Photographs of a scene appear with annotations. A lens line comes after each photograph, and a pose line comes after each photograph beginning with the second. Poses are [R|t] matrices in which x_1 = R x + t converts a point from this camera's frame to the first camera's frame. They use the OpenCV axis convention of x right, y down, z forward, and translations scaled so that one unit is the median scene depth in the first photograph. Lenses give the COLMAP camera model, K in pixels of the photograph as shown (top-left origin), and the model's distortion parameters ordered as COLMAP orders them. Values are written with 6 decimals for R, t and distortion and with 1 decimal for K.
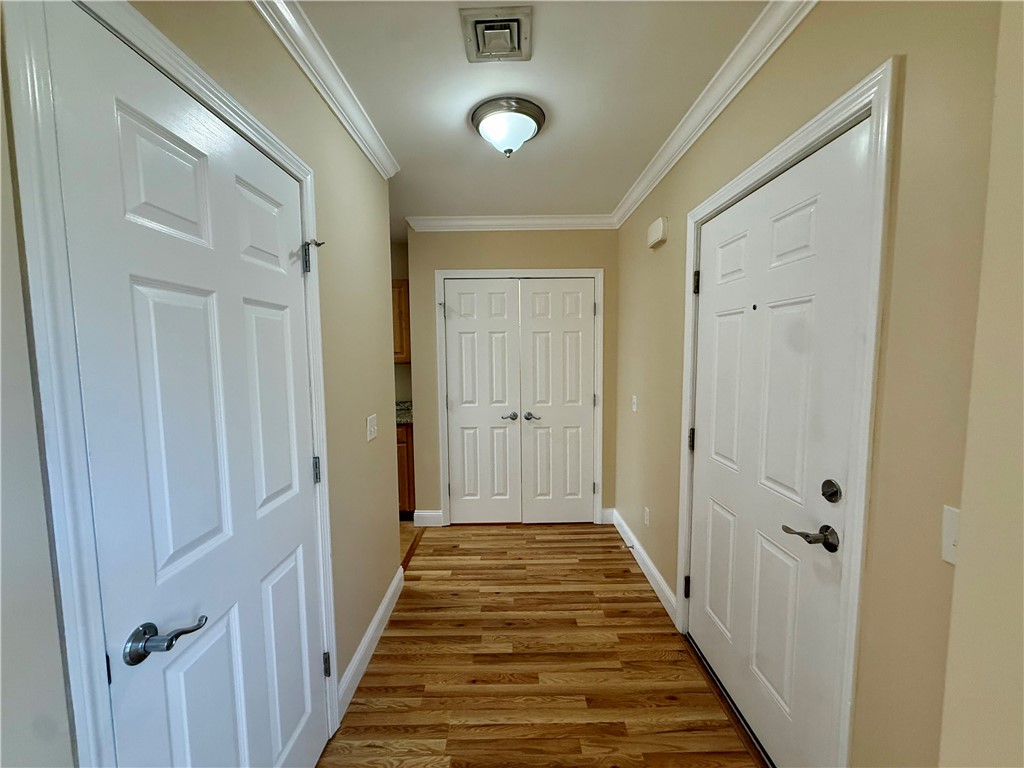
lens RADIAL K [[406.7, 0, 510.6], [0, 406.7, 385.0], [0, 0, 1]] dist [0.000679, -0.000217]
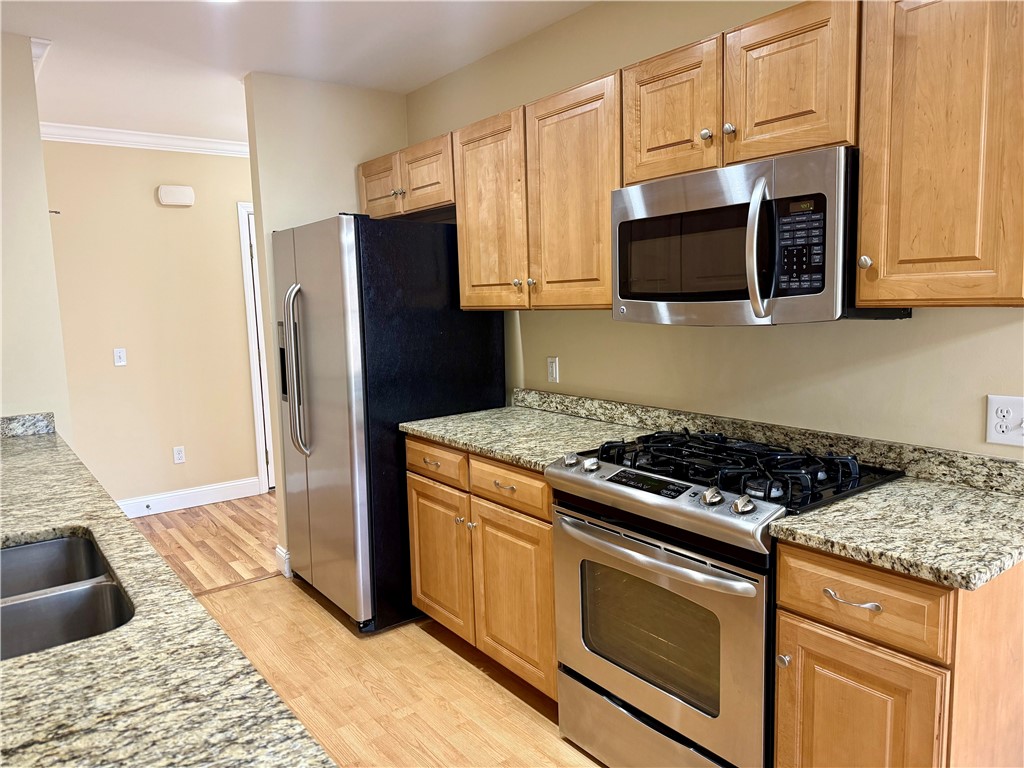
lens RADIAL K [[721.5, 0, 506.4], [0, 721.5, 382.0], [0, 0, 1]] dist [0.032304, -0.038518]
pose [[-0.603809, -0.066073, 0.794386, -1.653216], [0.099365, 0.982547, 0.157249, -0.079377], [-0.790912, 0.173882, -0.586705, 1.374894]]
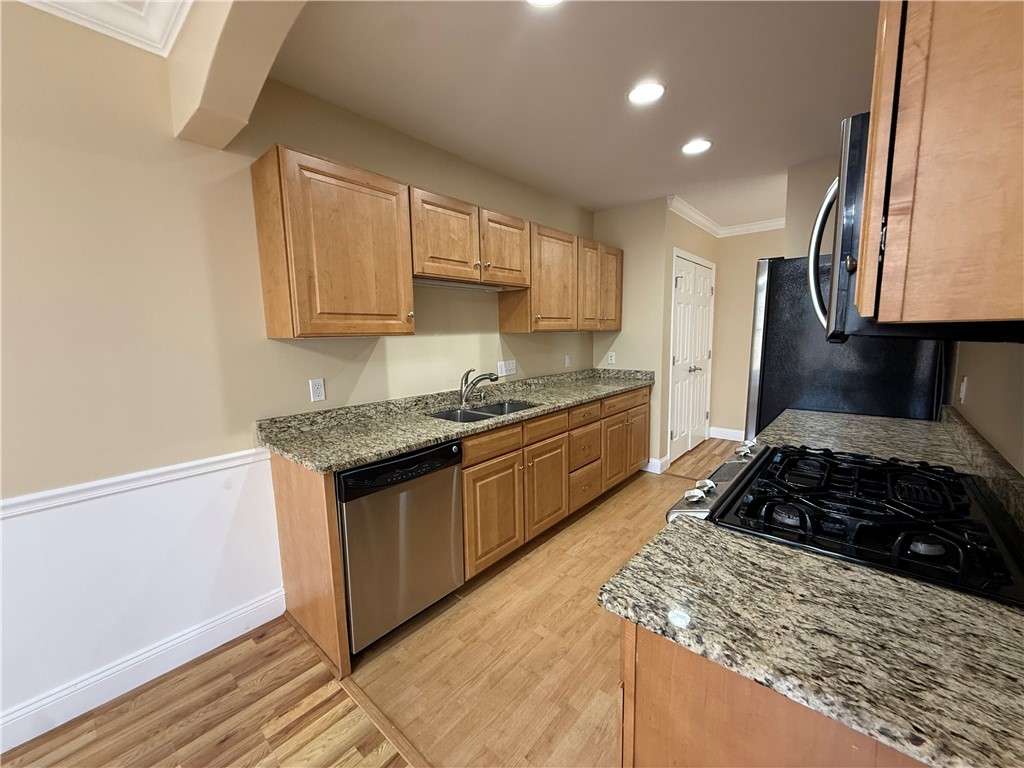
lens RADIAL K [[406.7, 0, 510.6], [0, 406.7, 385.0], [0, 0, 1]] dist [0.000679, -0.000217]
pose [[0.657325, -0.096424, 0.747413, -1.695031], [0.070644, 0.995298, 0.066274, -0.002740], [-0.750289, 0.009237, 0.661046, 0.713334]]
